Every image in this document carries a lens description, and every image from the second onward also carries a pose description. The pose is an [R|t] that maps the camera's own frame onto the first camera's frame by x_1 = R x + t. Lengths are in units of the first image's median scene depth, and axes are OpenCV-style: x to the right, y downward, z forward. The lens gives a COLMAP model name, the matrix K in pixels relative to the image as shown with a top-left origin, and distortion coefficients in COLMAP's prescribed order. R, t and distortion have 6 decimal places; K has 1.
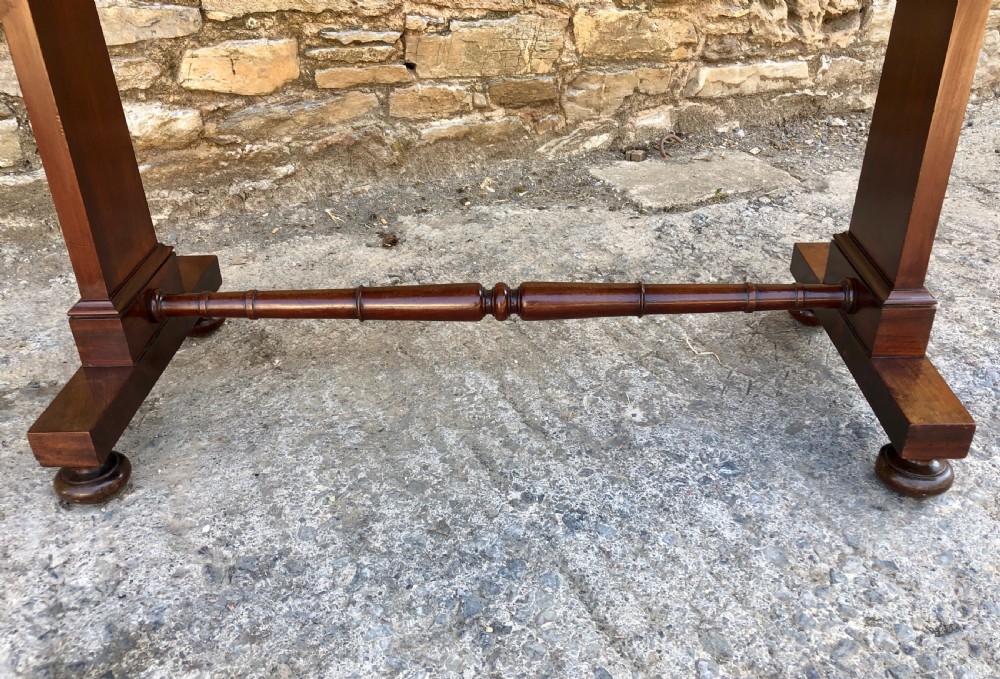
lens RADIAL K [[866.6, 0, 491.4], [0, 866.6, 340.4], [0, 0, 1]] dist [0.027336, -0.031412]
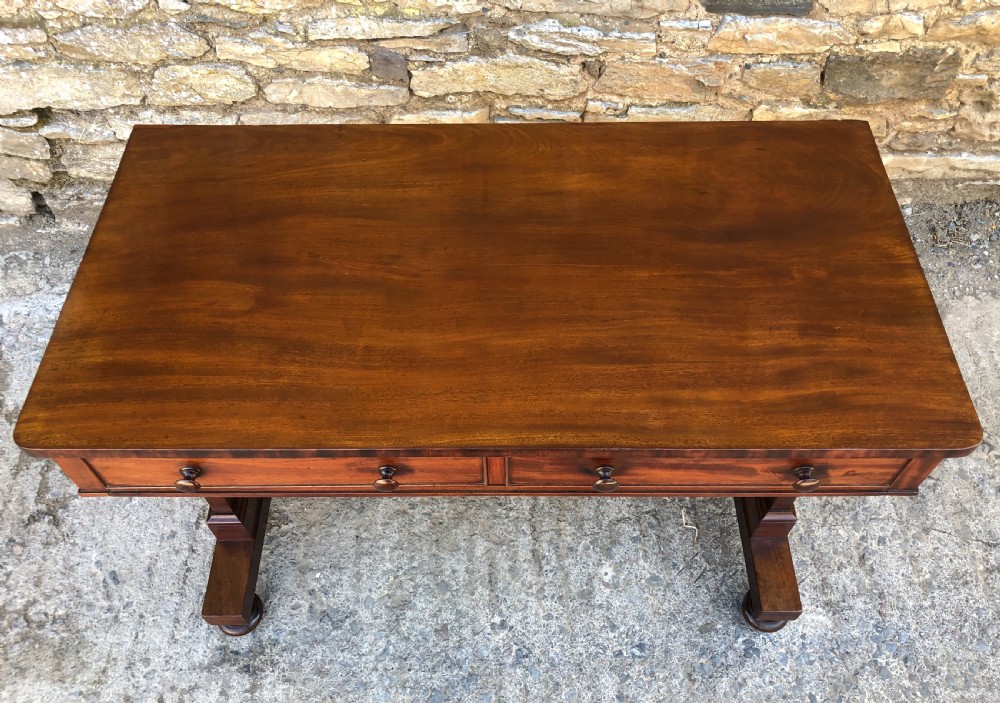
lens RADIAL K [[805.8, 0, 496.9], [0, 805.8, 362.9], [0, 0, 1]] dist [0.011949, -0.004682]
pose [[0.929390, 0.314819, -0.192677, 0.143869], [-0.198795, 0.866781, 0.457353, -0.789888], [0.310992, -0.386756, 0.868161, -0.082573]]
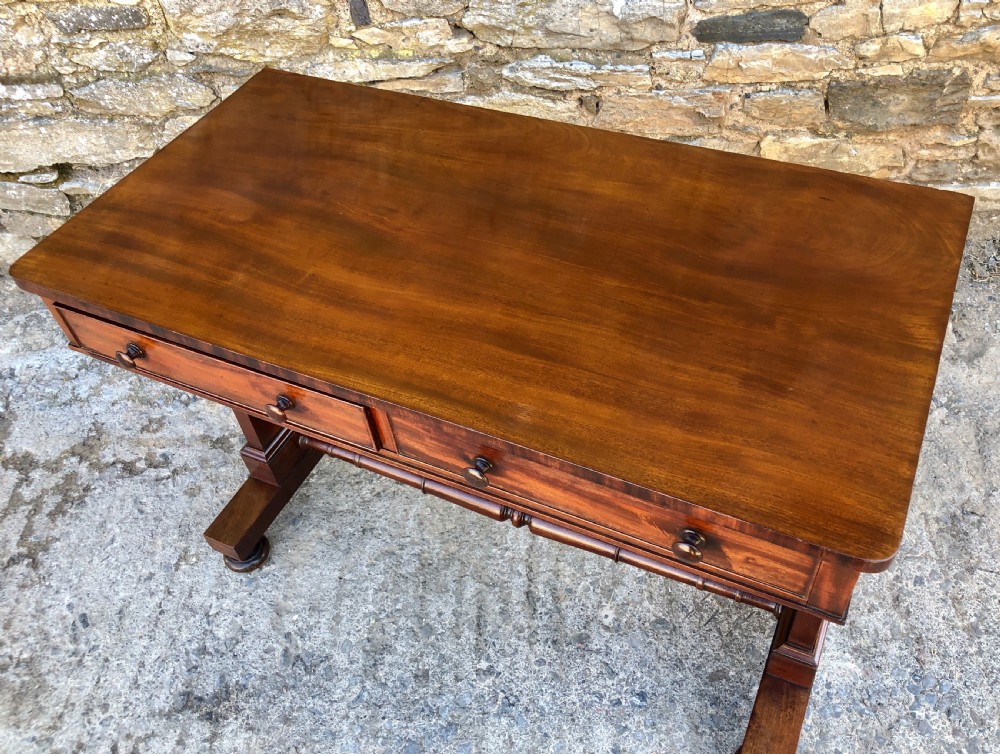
lens RADIAL K [[839.3, 0, 526.0], [0, 839.3, 361.3], [0, 0, 1]] dist [-0.004360, 0.031035]
pose [[0.915746, 0.262304, -0.304313, 0.336648], [-0.157626, 0.931293, 0.328402, -0.664157], [0.369546, -0.252765, 0.894173, -0.076191]]
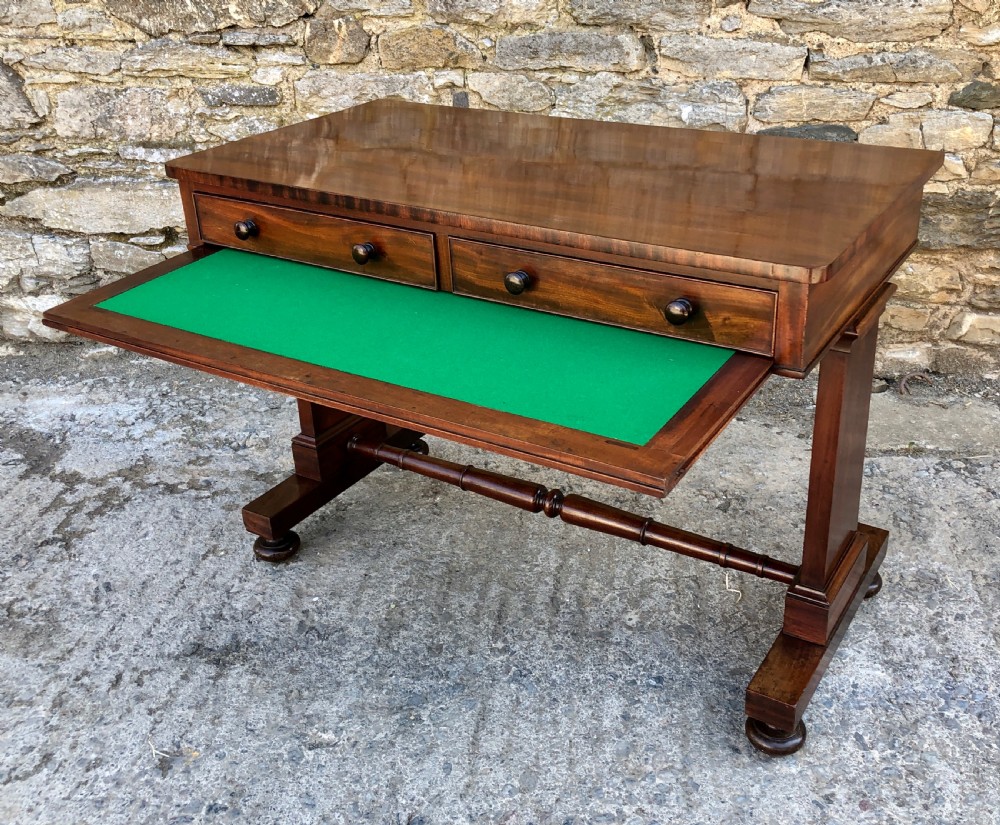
lens RADIAL K [[1032.6, 0, 547.3], [0, 1032.6, 390.8], [0, 0, 1]] dist [0.005254, 0.000000]
pose [[0.869007, 0.219851, -0.443275, 0.651351], [-0.241172, 0.970445, 0.008512, -0.220524], [0.432046, 0.099508, 0.896345, -0.433840]]
